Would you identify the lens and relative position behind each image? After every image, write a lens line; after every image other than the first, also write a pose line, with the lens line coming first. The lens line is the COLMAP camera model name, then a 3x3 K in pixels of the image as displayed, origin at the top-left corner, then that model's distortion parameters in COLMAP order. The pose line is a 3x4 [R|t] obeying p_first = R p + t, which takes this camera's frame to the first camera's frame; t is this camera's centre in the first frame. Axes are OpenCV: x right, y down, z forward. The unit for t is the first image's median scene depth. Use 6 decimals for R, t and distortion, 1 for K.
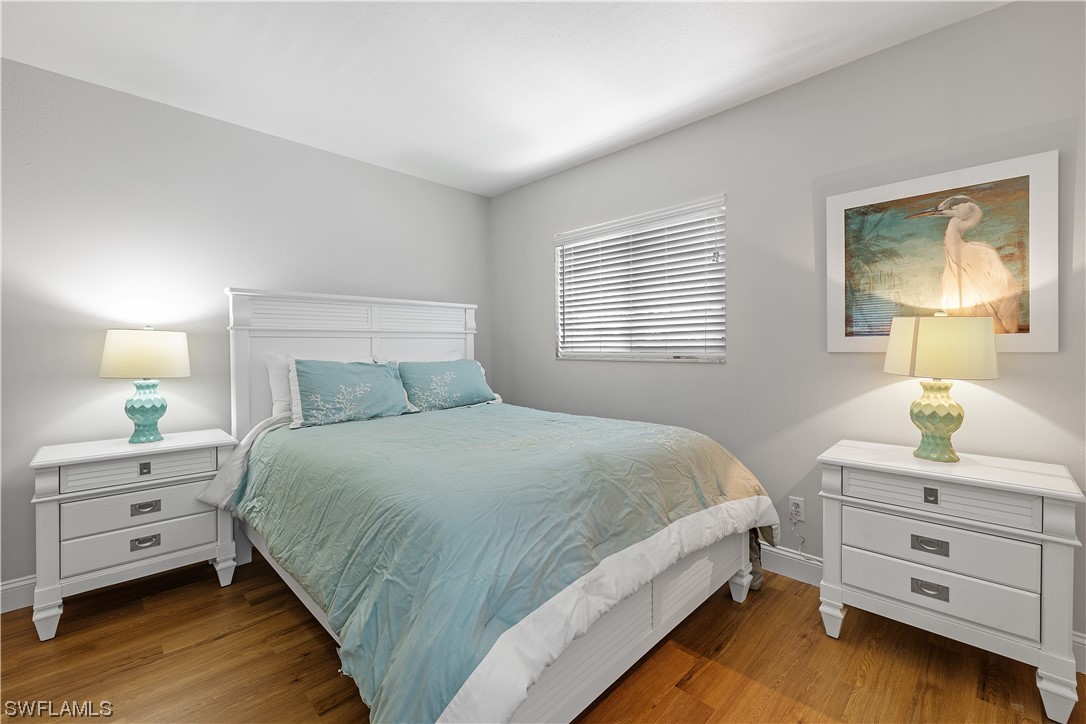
lens RADIAL K [[457.3, 0, 545.0], [0, 457.3, 355.0], [0, 0, 1]] dist [0.001756, -0.000801]
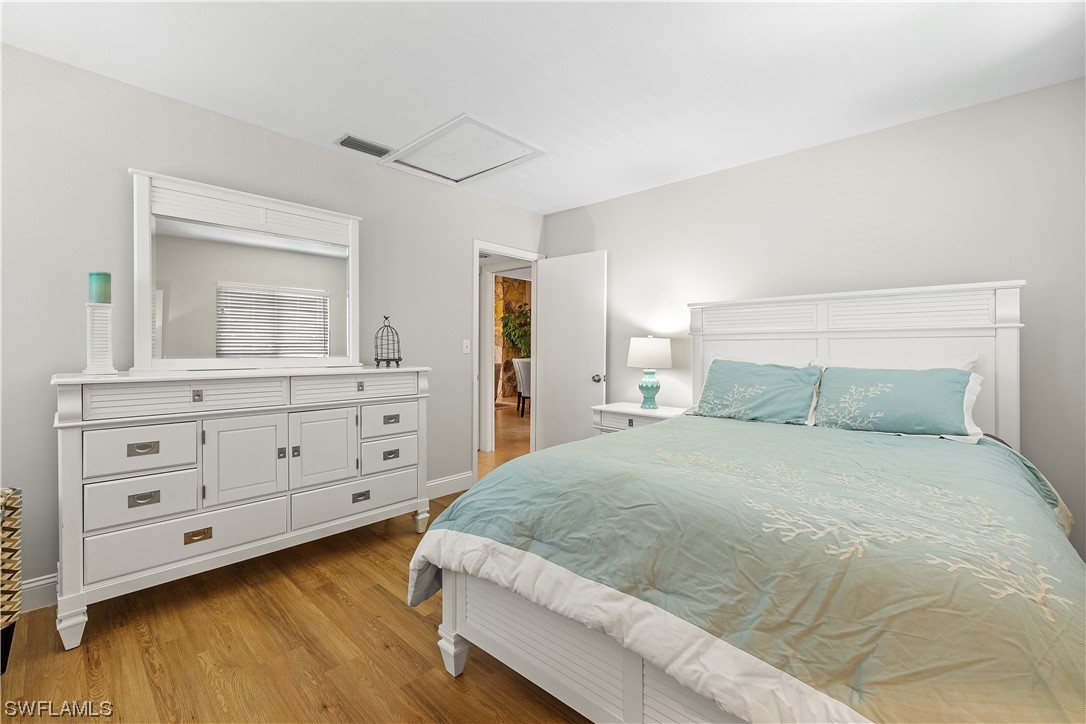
lens RADIAL K [[457.3, 0, 541.6], [0, 457.3, 351.5], [0, 0, 1]] dist [0.001756, -0.000801]
pose [[0.044945, 0.012428, -0.998912, 0.710855], [-0.020289, 0.999728, 0.011525, -0.016632], [0.998783, 0.019749, 0.045185, 0.588254]]
